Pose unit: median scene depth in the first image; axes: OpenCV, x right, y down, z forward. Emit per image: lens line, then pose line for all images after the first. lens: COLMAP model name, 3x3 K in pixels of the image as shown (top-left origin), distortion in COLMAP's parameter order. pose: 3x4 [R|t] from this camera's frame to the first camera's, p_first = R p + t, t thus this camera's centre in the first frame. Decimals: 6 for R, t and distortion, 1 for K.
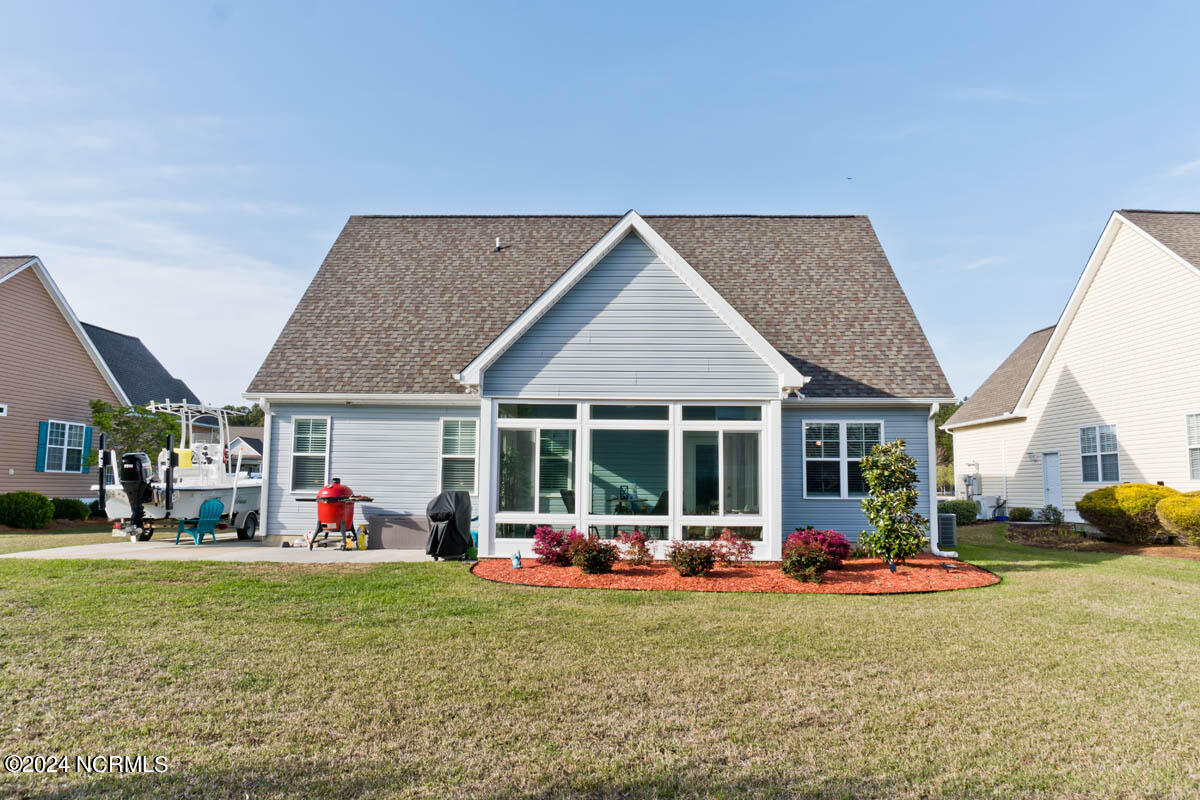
lens RADIAL K [[803.7, 0, 617.5], [0, 803.7, 410.9], [0, 0, 1]] dist [-0.003863, -0.007664]
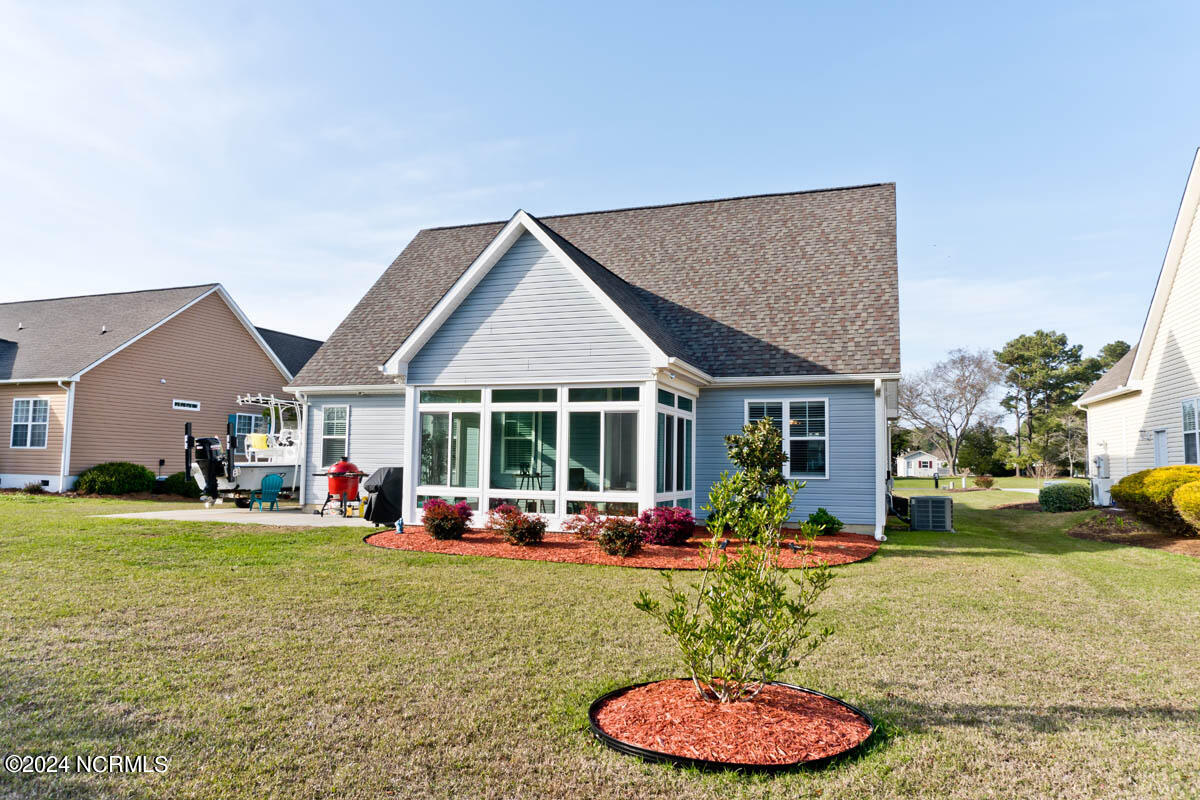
lens RADIAL K [[803.7, 0, 618.4], [0, 803.7, 387.1], [0, 0, 1]] dist [-0.003863, -0.007664]
pose [[0.949600, -0.026479, -0.312344, 0.393542], [0.022882, 0.999623, -0.015176, 0.007563], [0.312628, 0.007264, 0.949848, -0.001266]]
